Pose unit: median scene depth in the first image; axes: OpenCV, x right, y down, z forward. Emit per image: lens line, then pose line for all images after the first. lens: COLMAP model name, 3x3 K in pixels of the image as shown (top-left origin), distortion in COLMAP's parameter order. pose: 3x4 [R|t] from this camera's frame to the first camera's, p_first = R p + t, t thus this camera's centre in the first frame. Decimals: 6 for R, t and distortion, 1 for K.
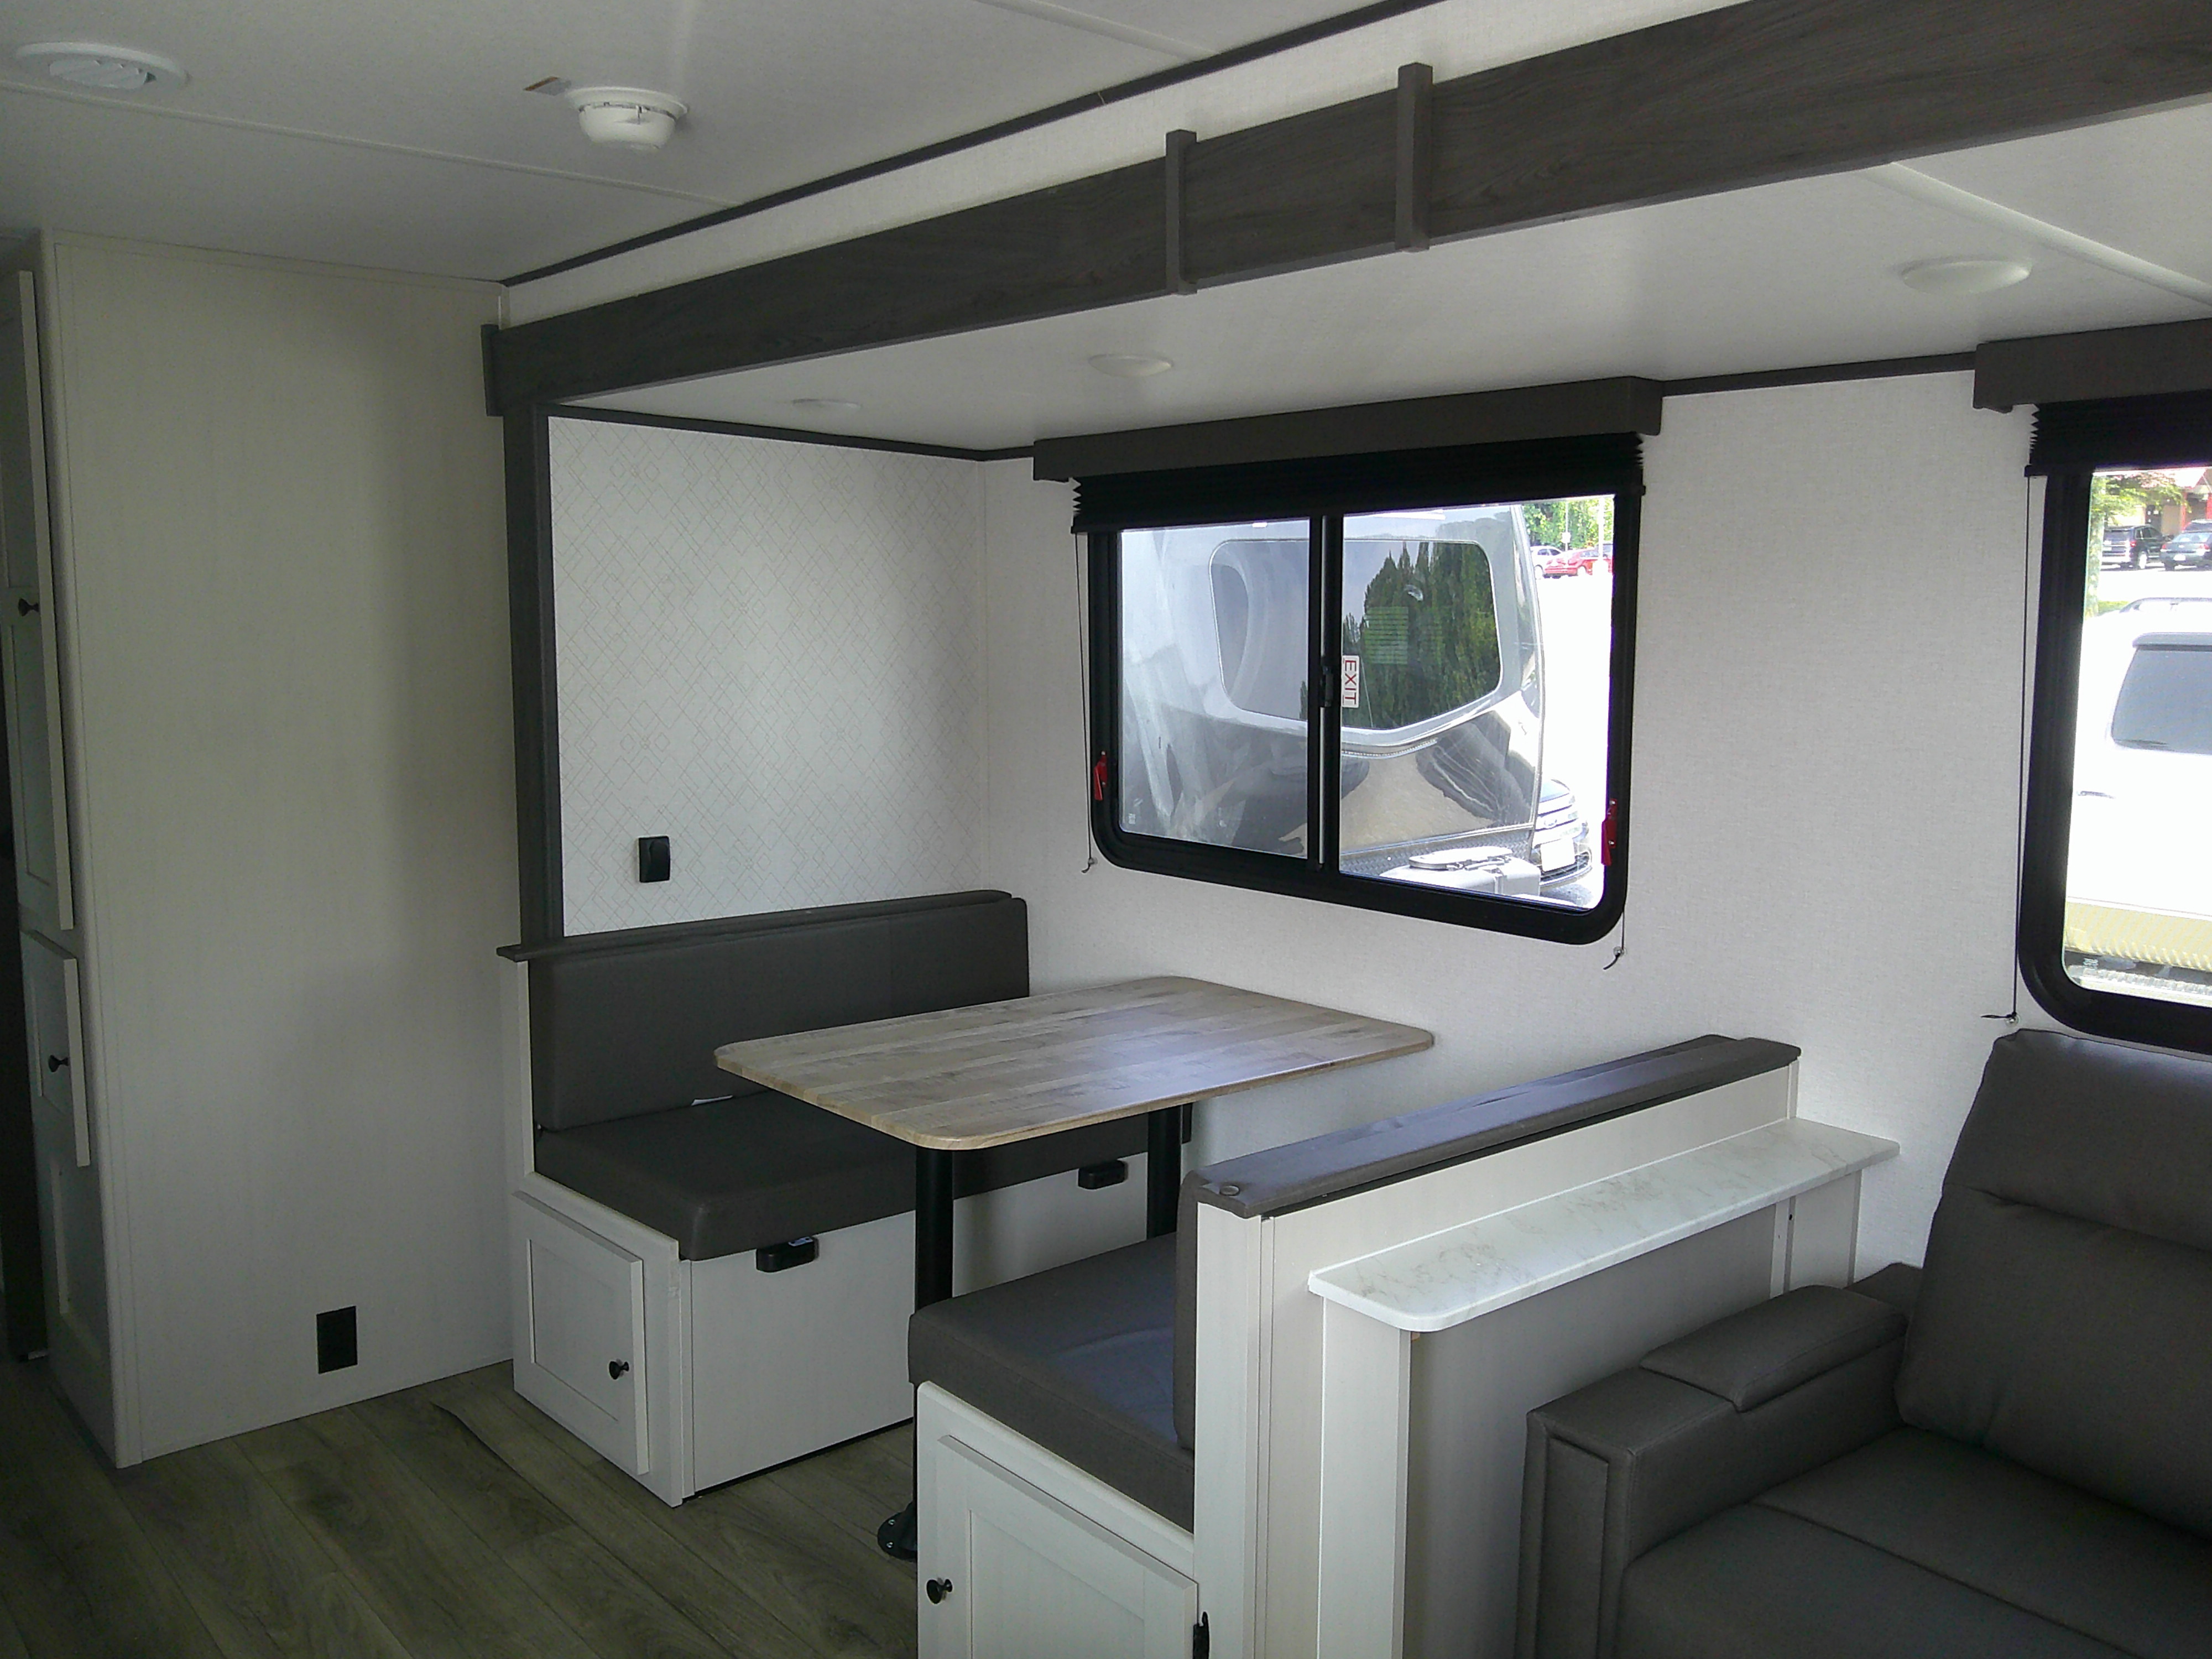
lens RADIAL K [[1733.1, 0, 1106.0], [0, 1733.1, 829.5], [0, 0, 1]] dist [0.003989, -0.085512]
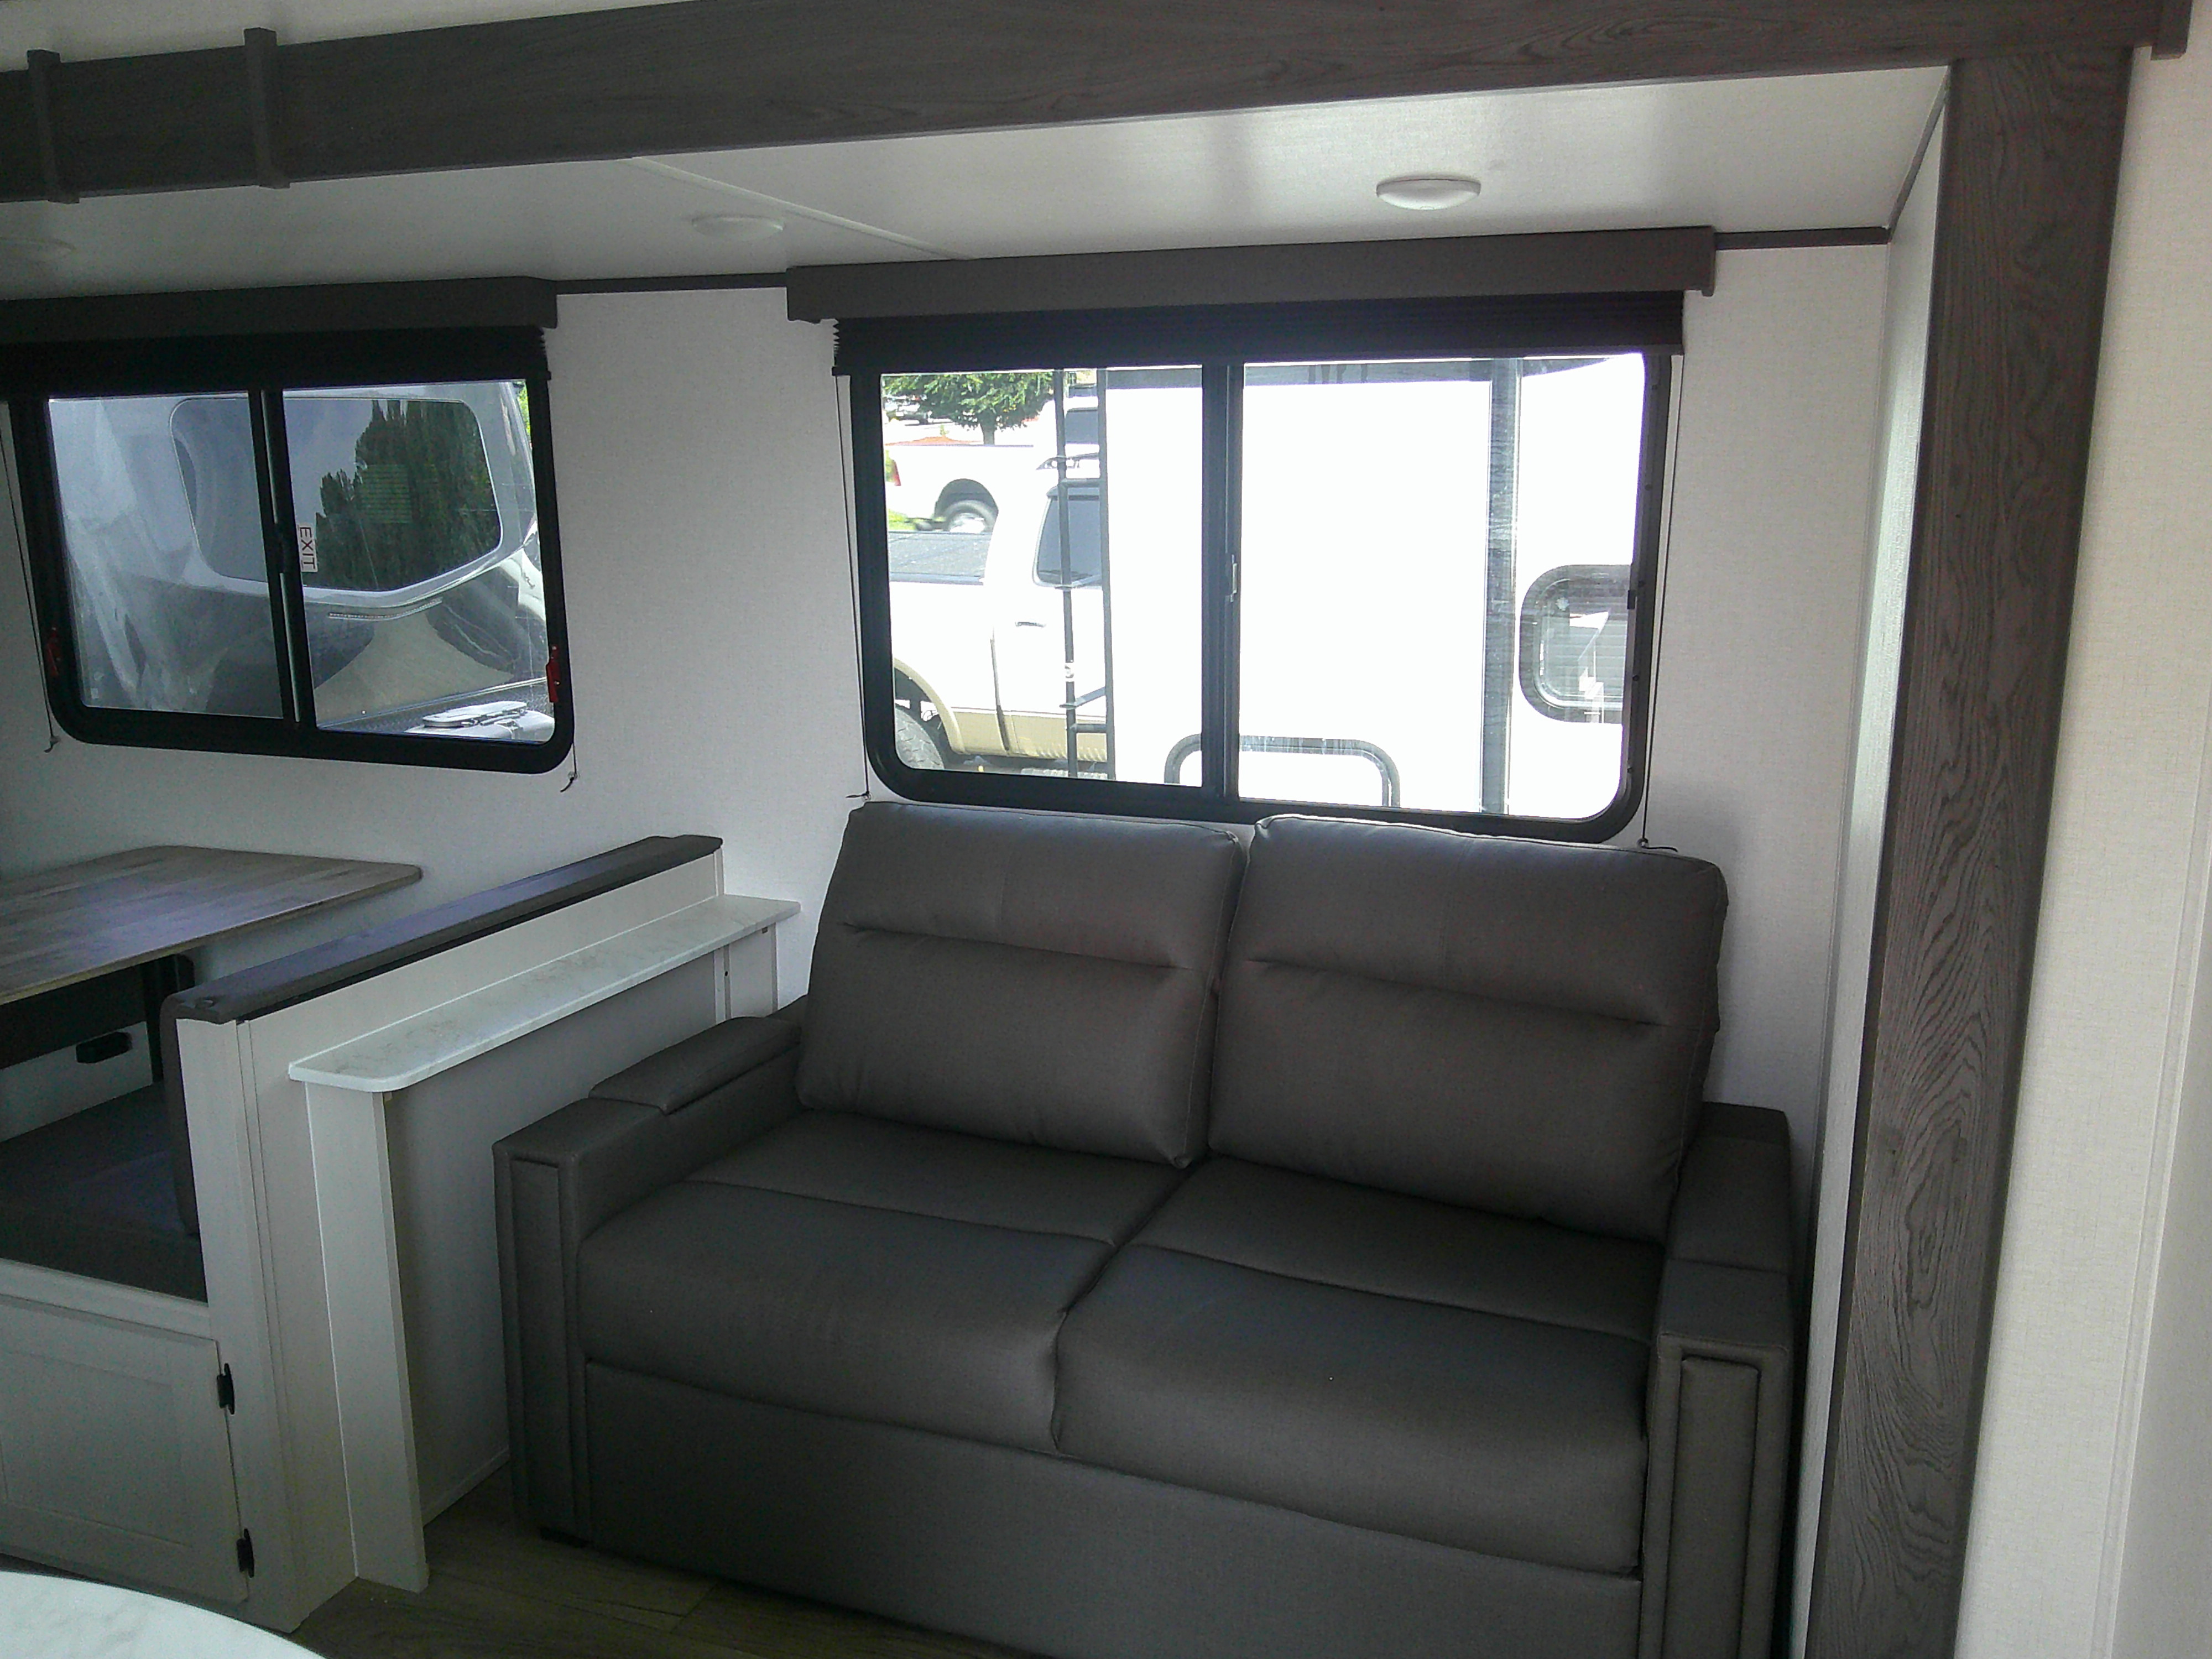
lens RADIAL K [[1733.1, 0, 1106.0], [0, 1733.1, 829.5], [0, 0, 1]] dist [0.003989, -0.085512]
pose [[0.860273, -0.105477, 0.498803, 0.020677], [0.063295, 0.992892, 0.100794, 0.012541], [-0.505889, -0.055138, 0.860835, -0.199639]]
